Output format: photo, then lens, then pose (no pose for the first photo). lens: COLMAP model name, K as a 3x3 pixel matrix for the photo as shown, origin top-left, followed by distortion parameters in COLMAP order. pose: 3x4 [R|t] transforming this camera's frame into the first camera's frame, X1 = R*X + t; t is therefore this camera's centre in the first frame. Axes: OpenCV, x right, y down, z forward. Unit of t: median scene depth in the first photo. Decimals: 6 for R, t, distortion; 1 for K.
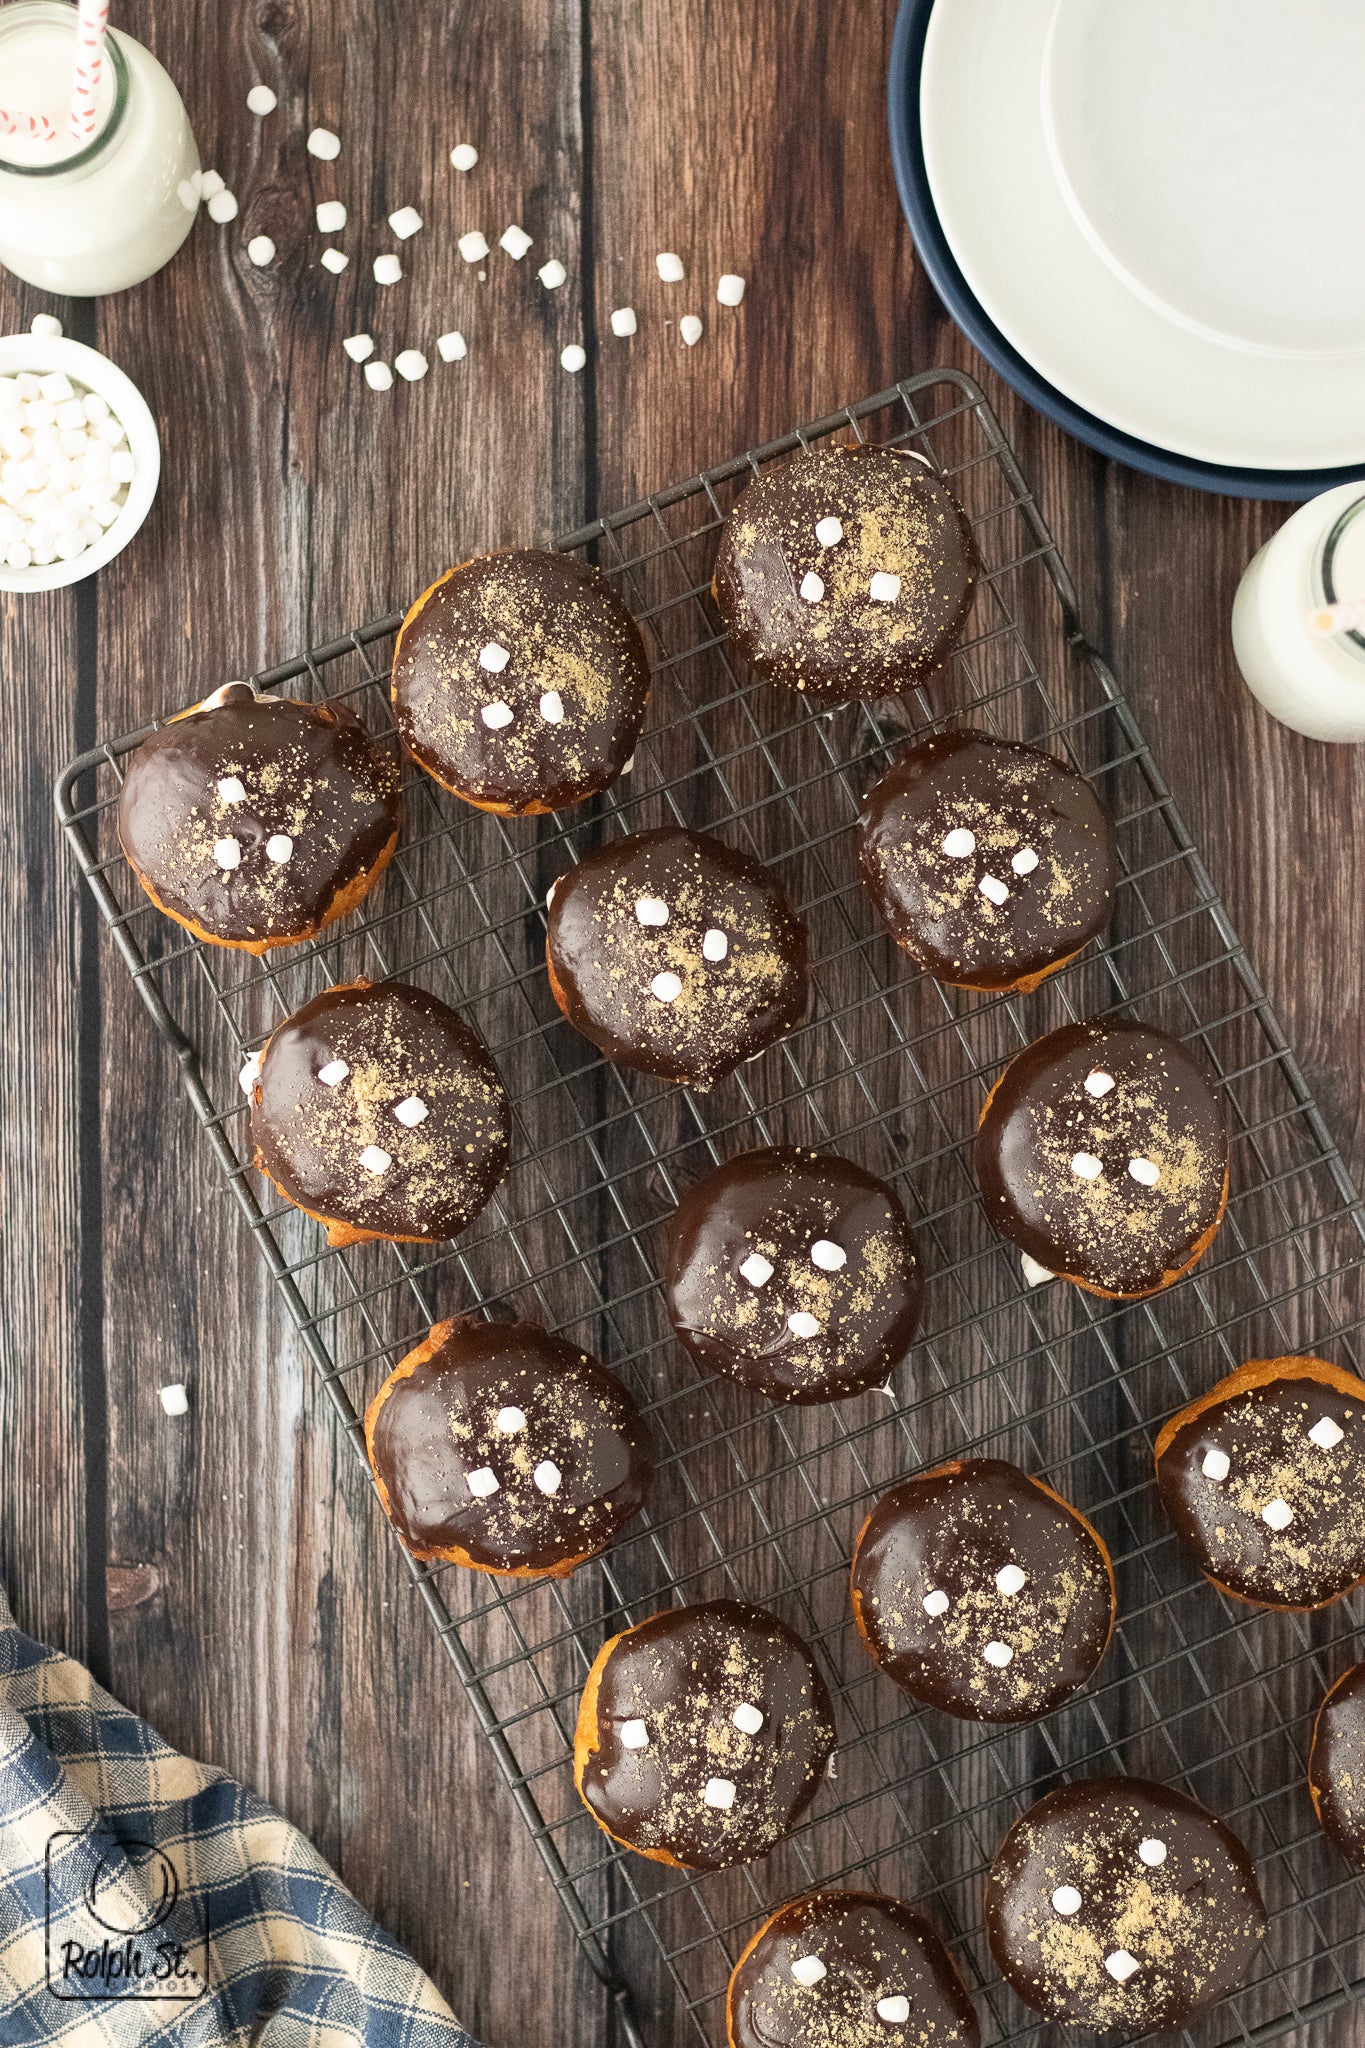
lens RADIAL K [[10568.5, 0, 682.5], [0, 10568.5, 1024.0], [0, 0, 1]] dist [-0.065645, -22.671054]
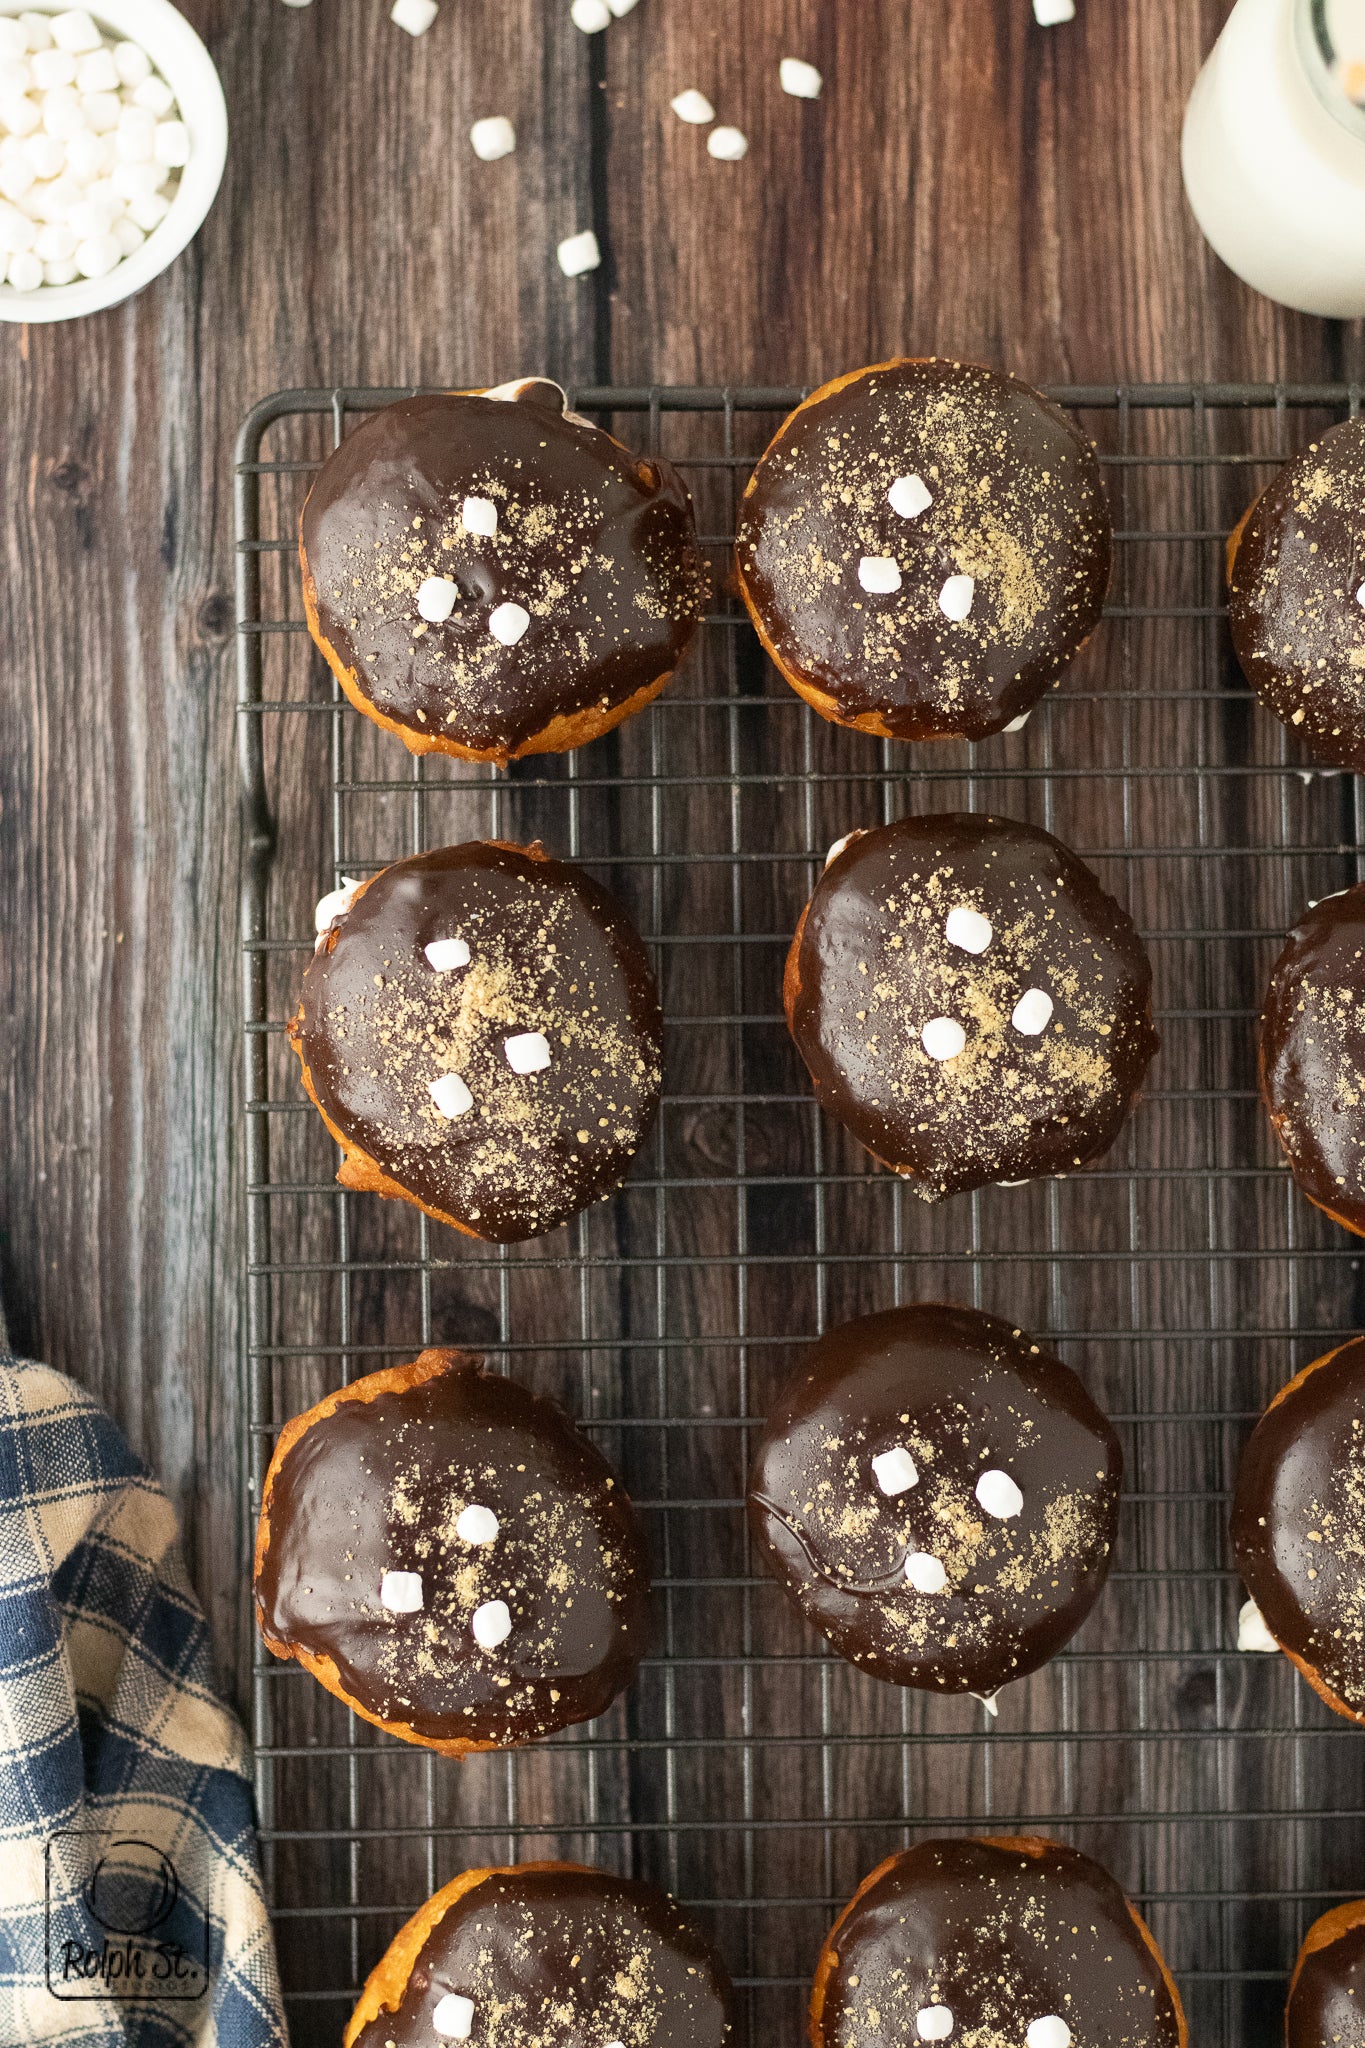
lens RADIAL K [[10568.5, 0, 682.5], [0, 10568.5, 1024.0], [0, 0, 1]] dist [-0.065645, -22.671054]
pose [[0.912667, 0.408692, -0.003291, -0.015006], [-0.408701, 0.912664, -0.002914, 0.004494], [0.001813, 0.004004, 0.999990, 0.315920]]
